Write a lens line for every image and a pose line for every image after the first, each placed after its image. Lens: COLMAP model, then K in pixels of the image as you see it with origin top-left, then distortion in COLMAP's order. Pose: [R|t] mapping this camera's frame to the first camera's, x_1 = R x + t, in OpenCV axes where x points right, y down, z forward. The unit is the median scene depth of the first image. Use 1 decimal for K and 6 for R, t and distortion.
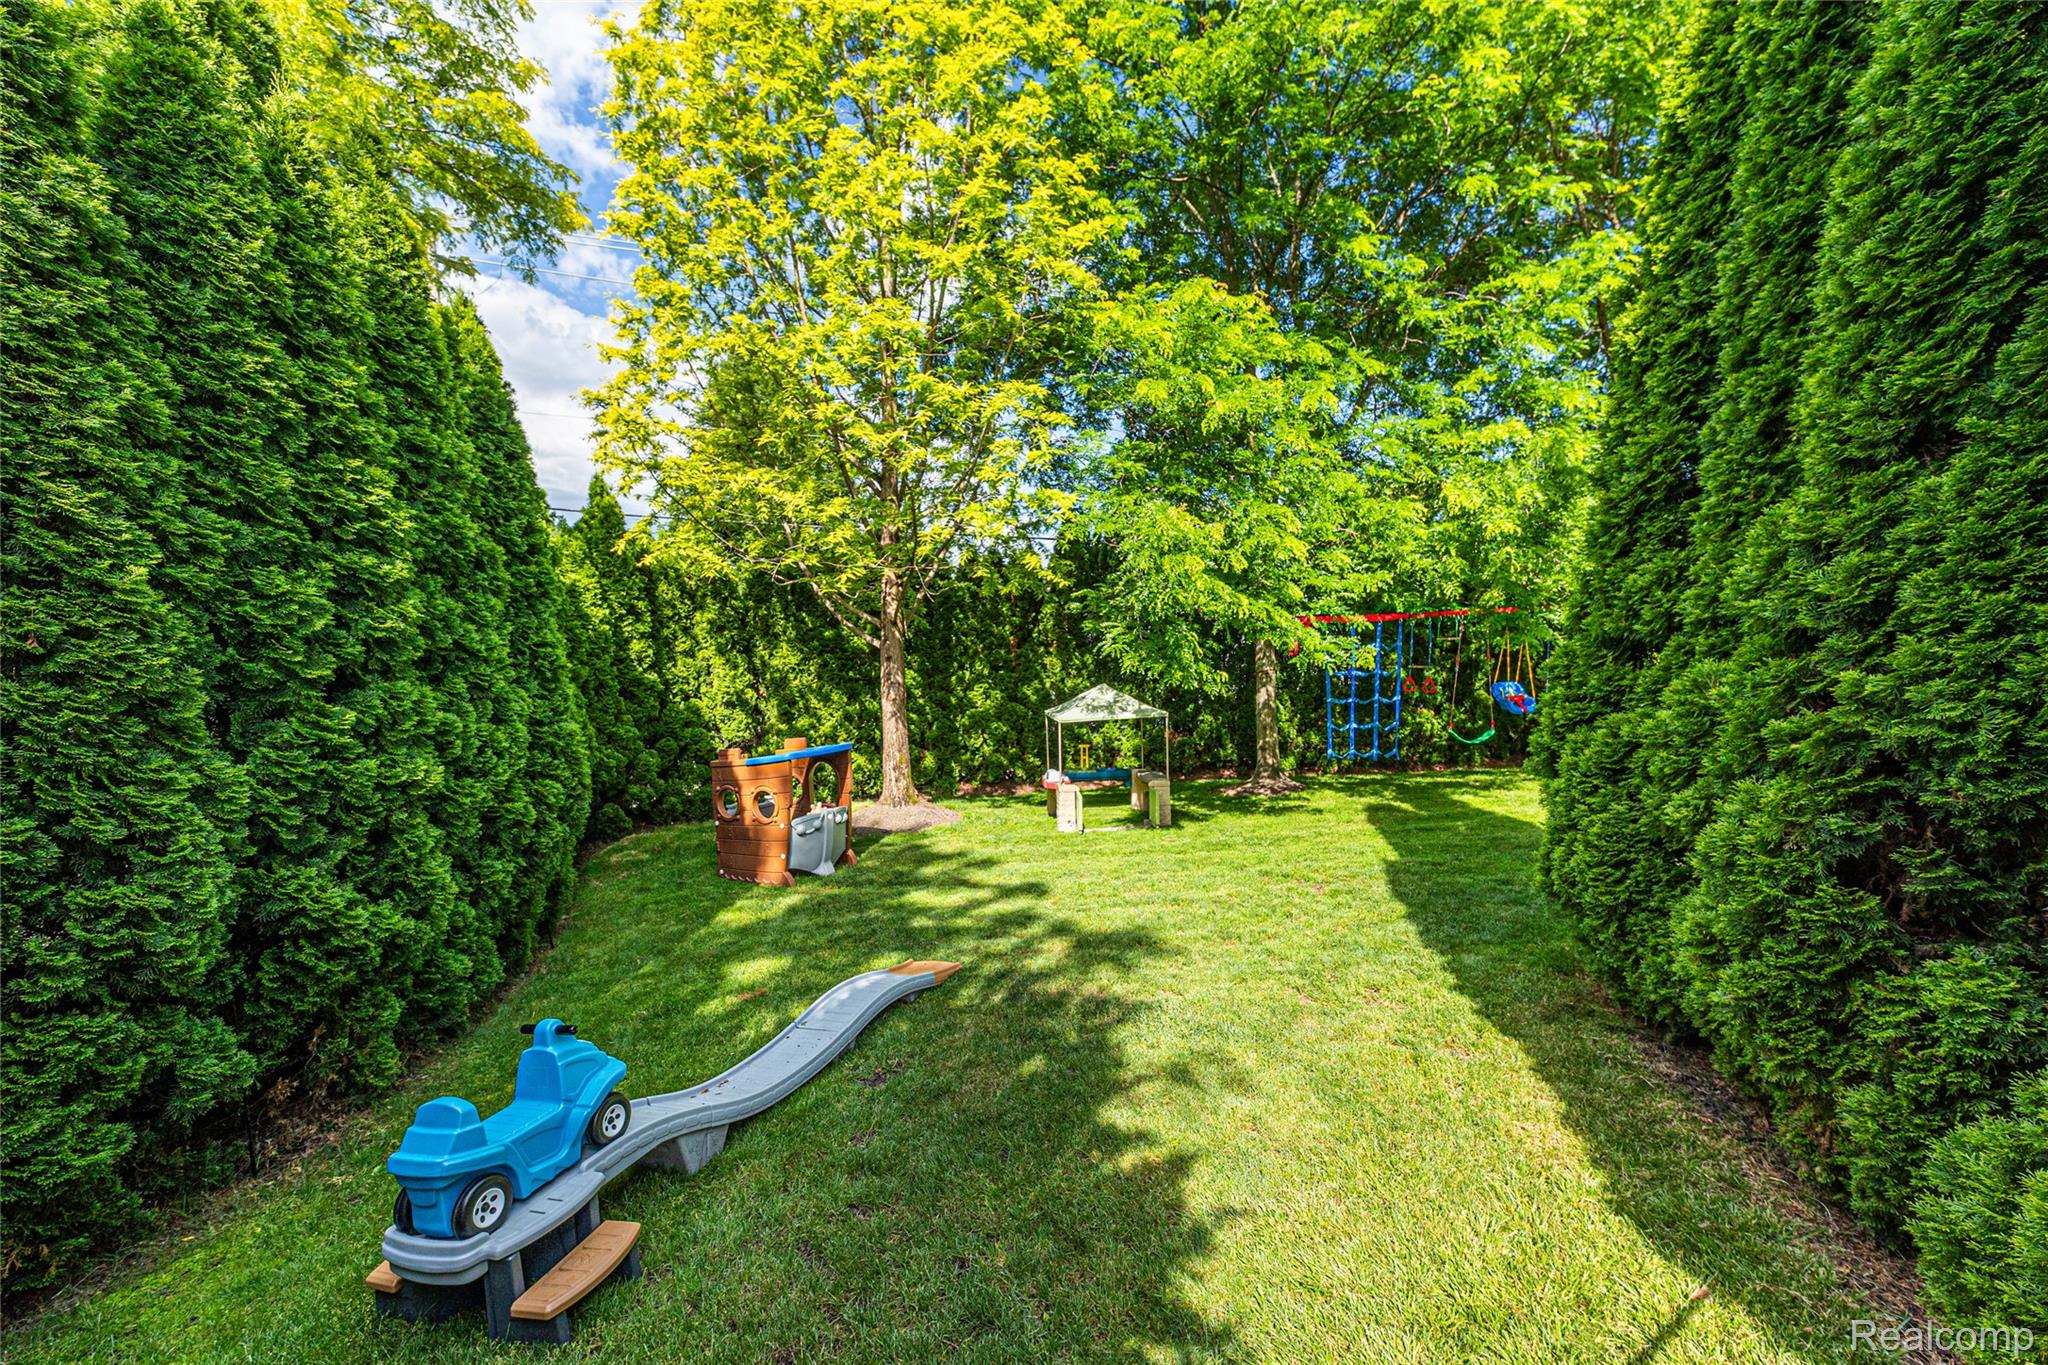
lens RADIAL K [[806.4, 0, 1016.0], [0, 806.4, 672.5], [0, 0, 1]] dist [-0.002073, -0.001462]
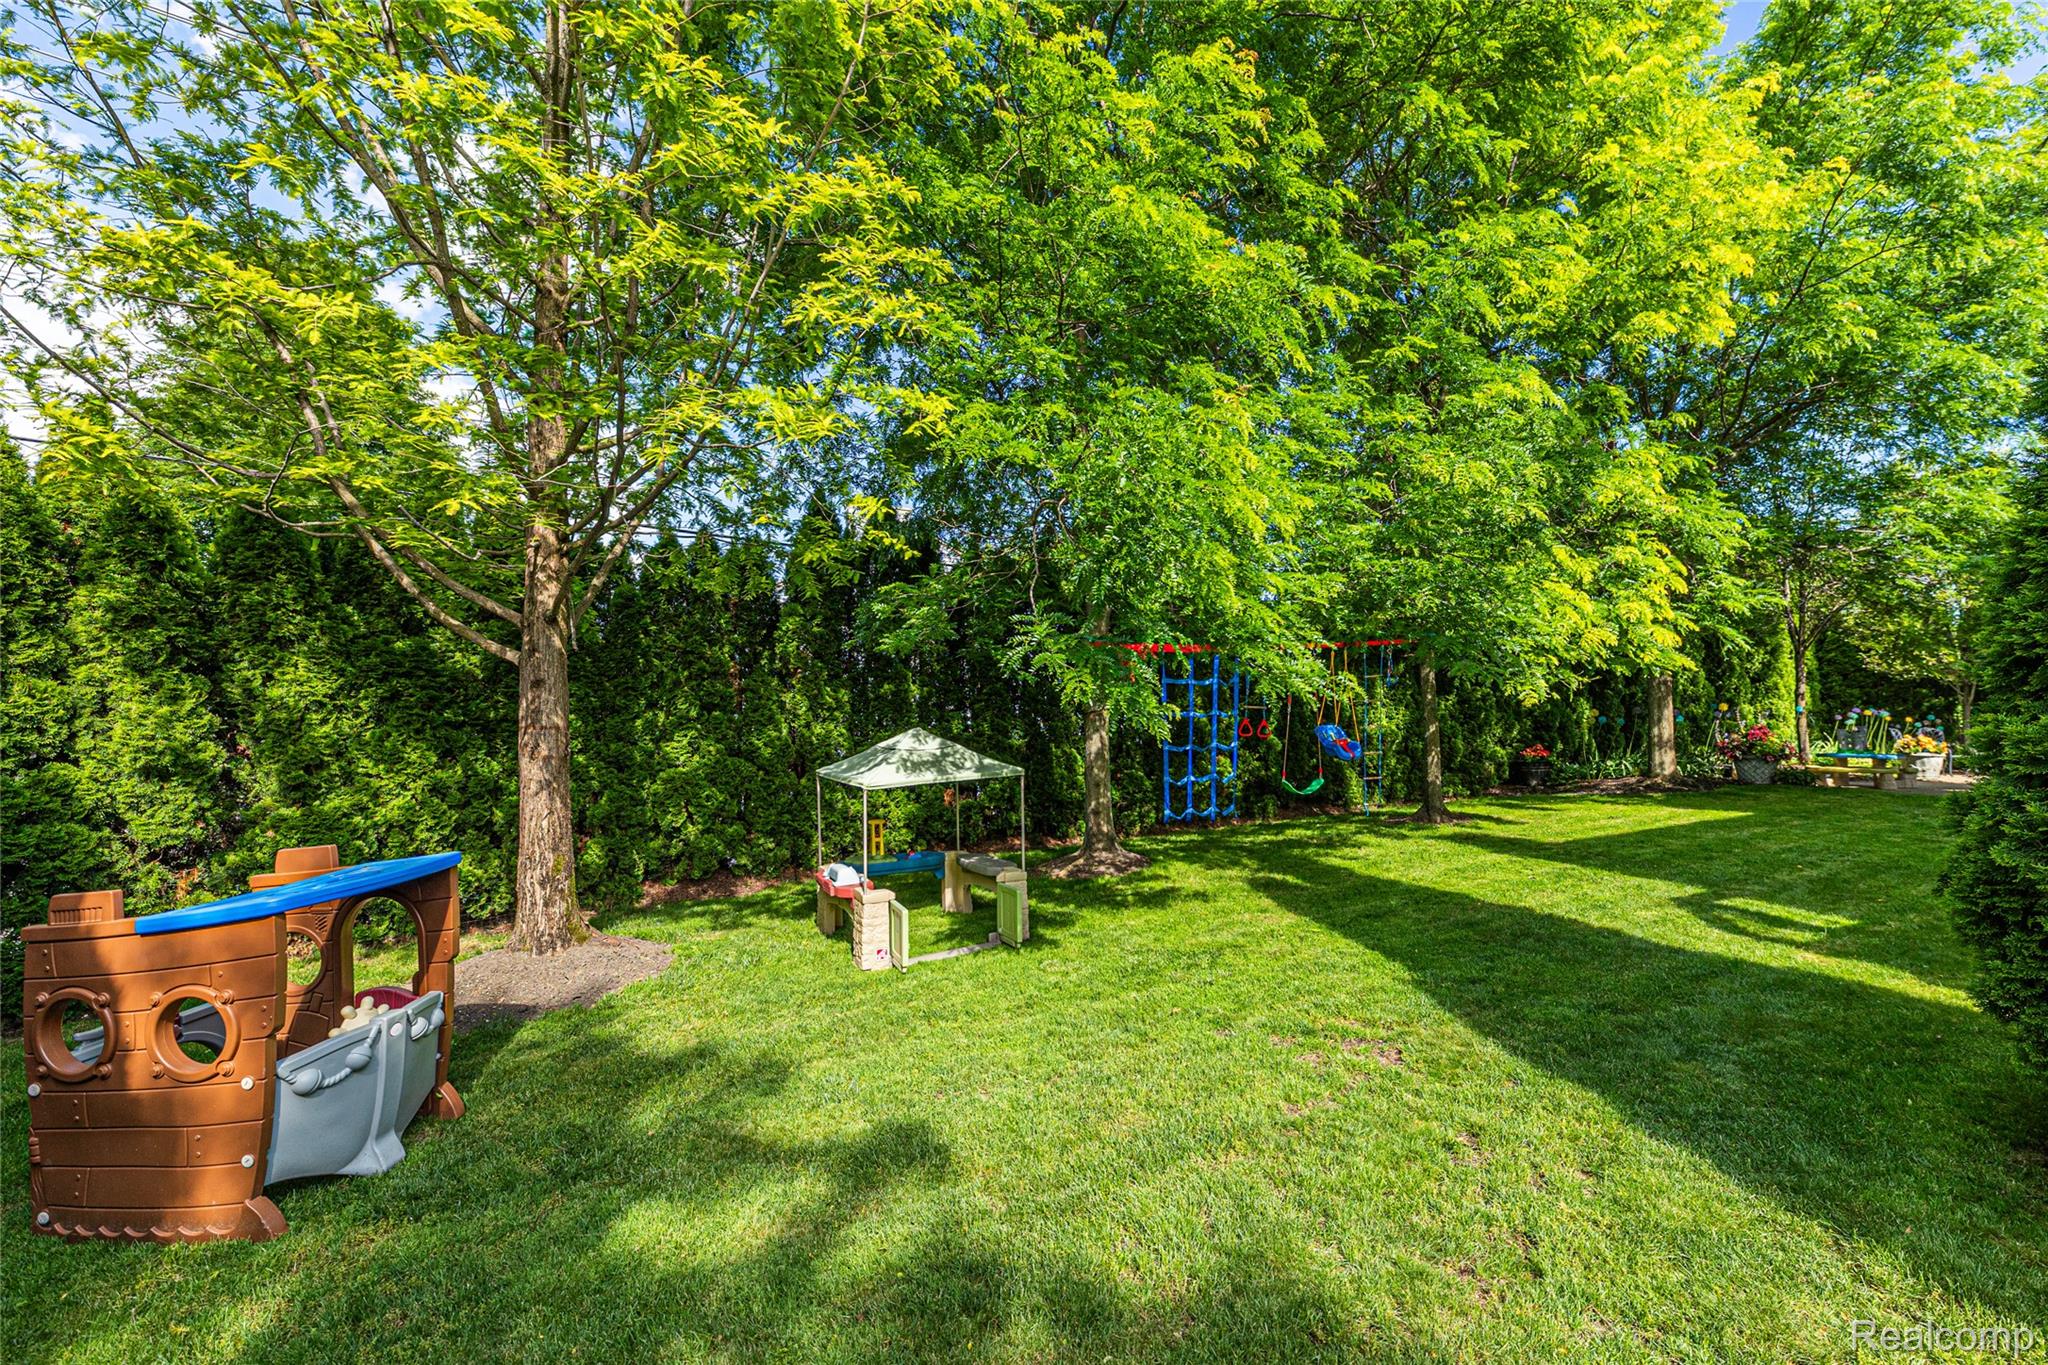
lens RADIAL K [[806.4, 0, 1038.6], [0, 806.4, 677.9], [0, 0, 1]] dist [-0.002073, -0.001462]
pose [[0.901972, 0.023451, 0.431158, -0.075765], [0.000431, 0.998475, -0.055209, 0.008418], [-0.431795, 0.049983, 0.900586, 0.310804]]
